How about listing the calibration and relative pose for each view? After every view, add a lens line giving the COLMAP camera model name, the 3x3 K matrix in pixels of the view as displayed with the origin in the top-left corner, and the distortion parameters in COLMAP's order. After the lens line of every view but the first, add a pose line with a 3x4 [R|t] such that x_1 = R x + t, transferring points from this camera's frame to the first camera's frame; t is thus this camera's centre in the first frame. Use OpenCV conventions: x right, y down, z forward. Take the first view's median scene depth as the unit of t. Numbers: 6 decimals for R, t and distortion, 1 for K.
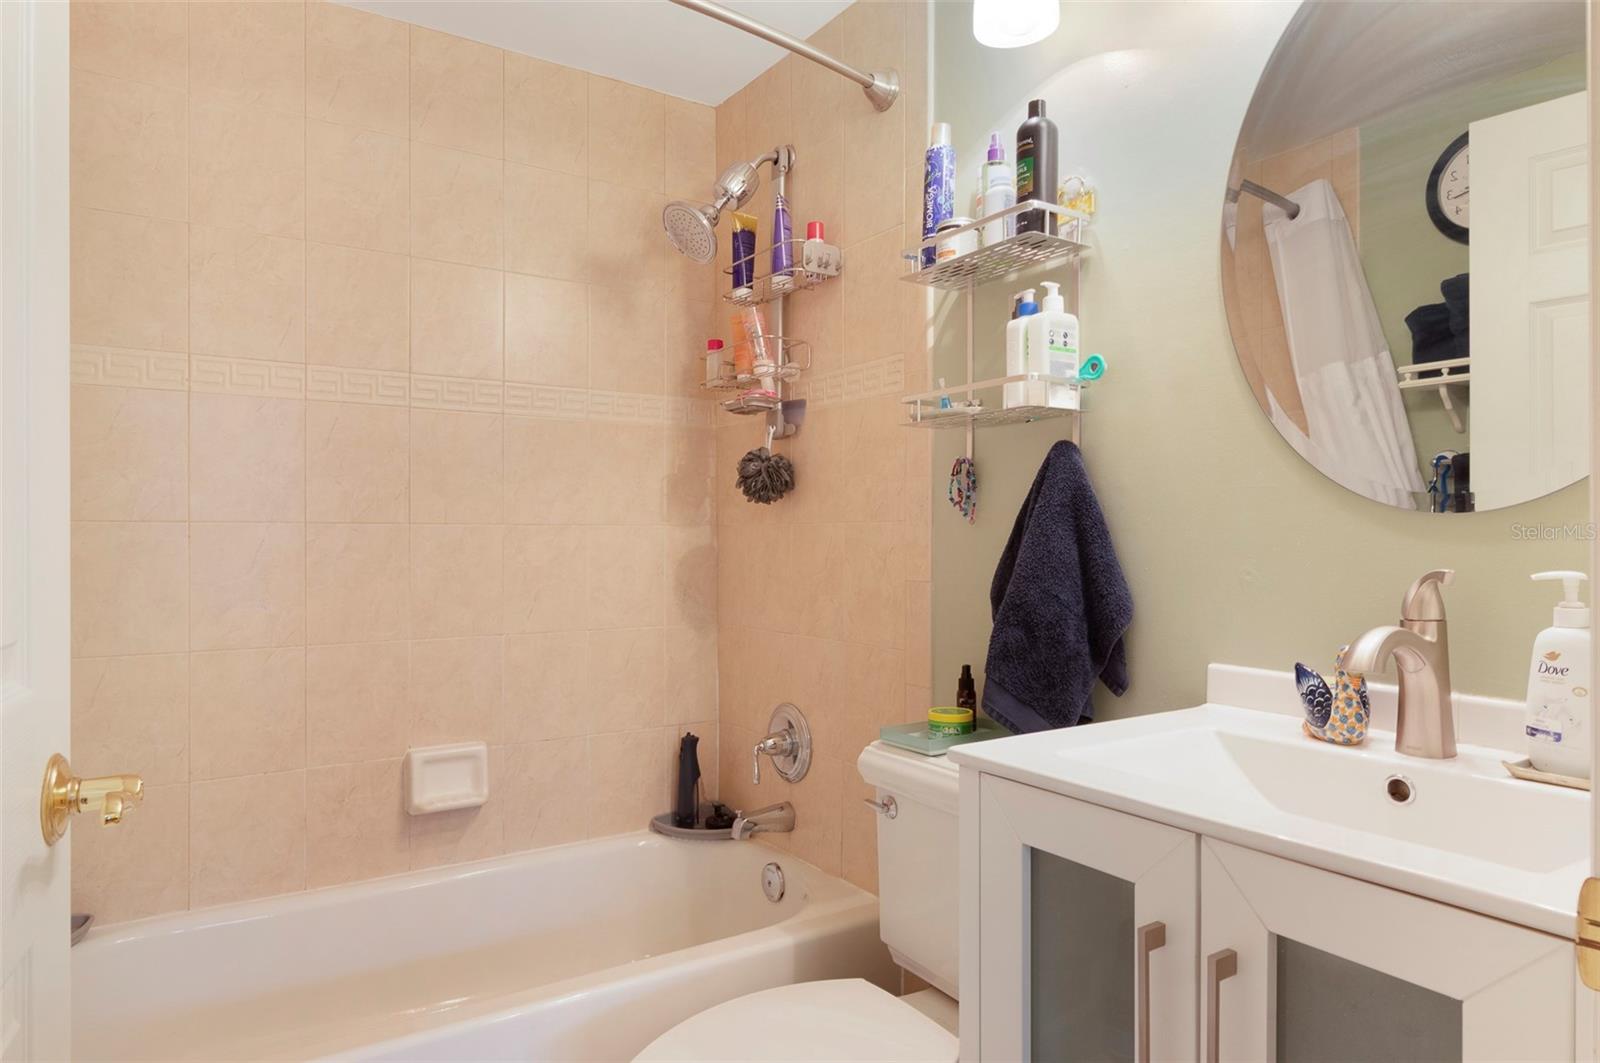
lens RADIAL K [[952.2, 0, 790.6], [0, 952.2, 531.5], [0, 0, 1]] dist [-0.012722, 0.001346]
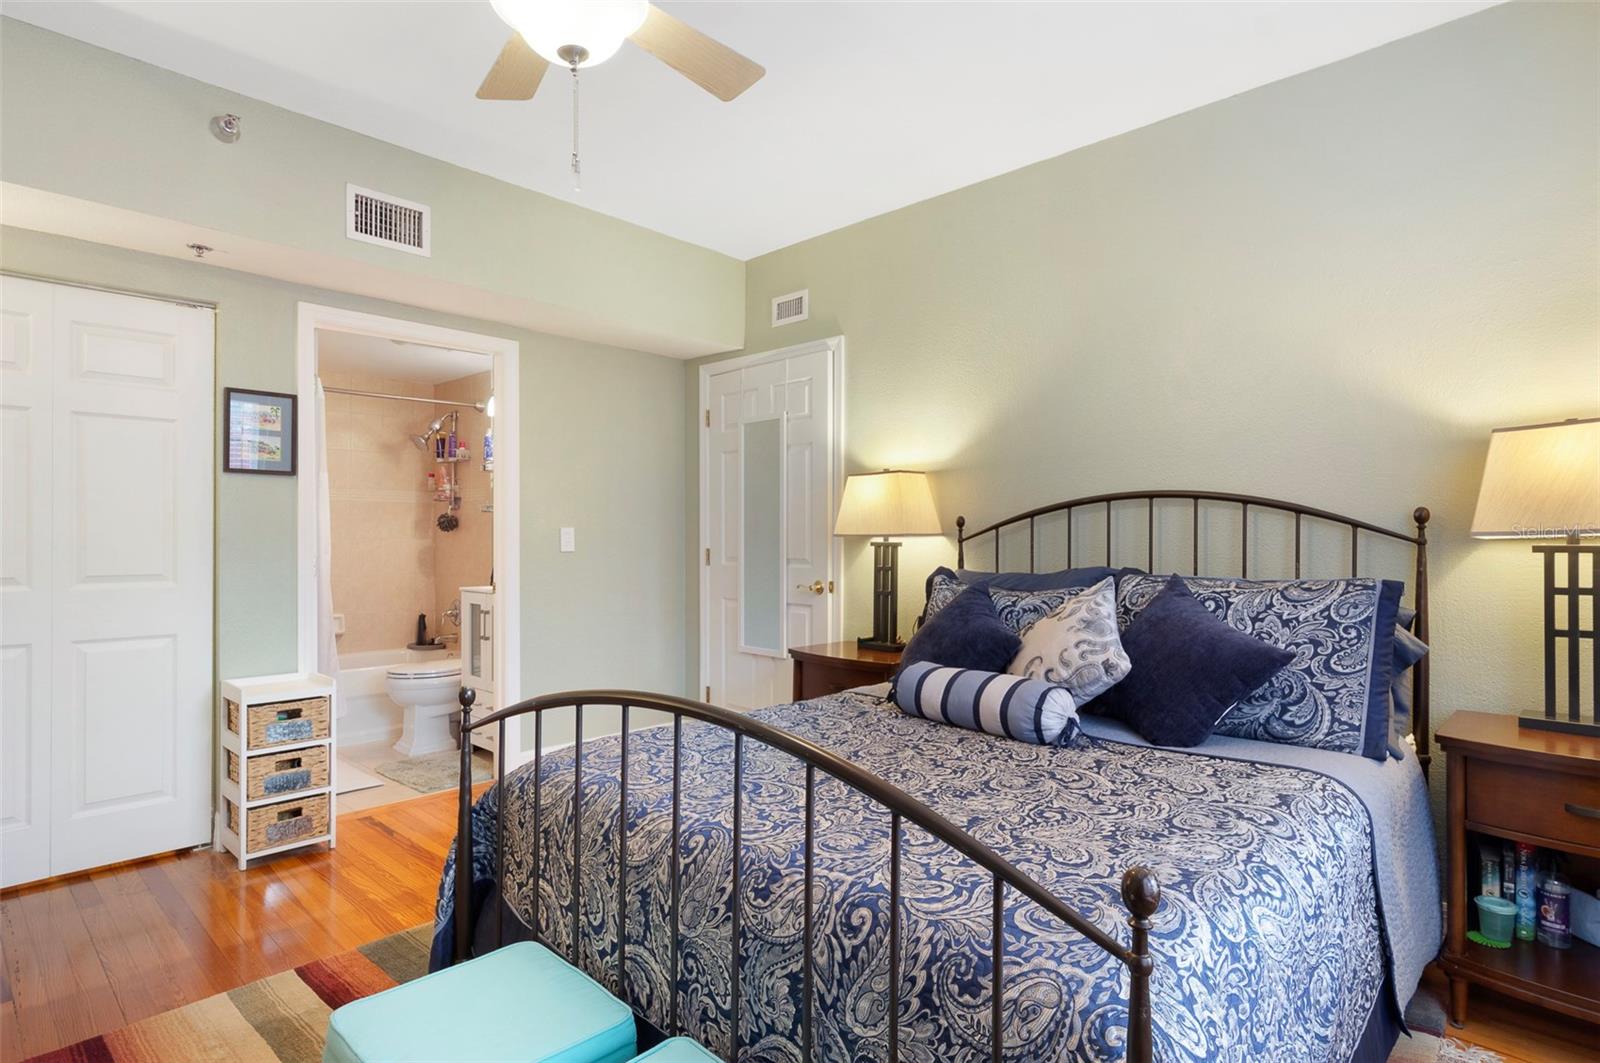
lens RADIAL K [[823.1, 0, 798.7], [0, 823.1, 526.0], [0, 0, 1]] dist [0.006134, 0.000851]
pose [[0.967727, -0.001049, 0.251997, 0.362269], [0.002418, 0.999984, -0.005122, -0.029449], [-0.251988, 0.005566, 0.967714, -1.662210]]
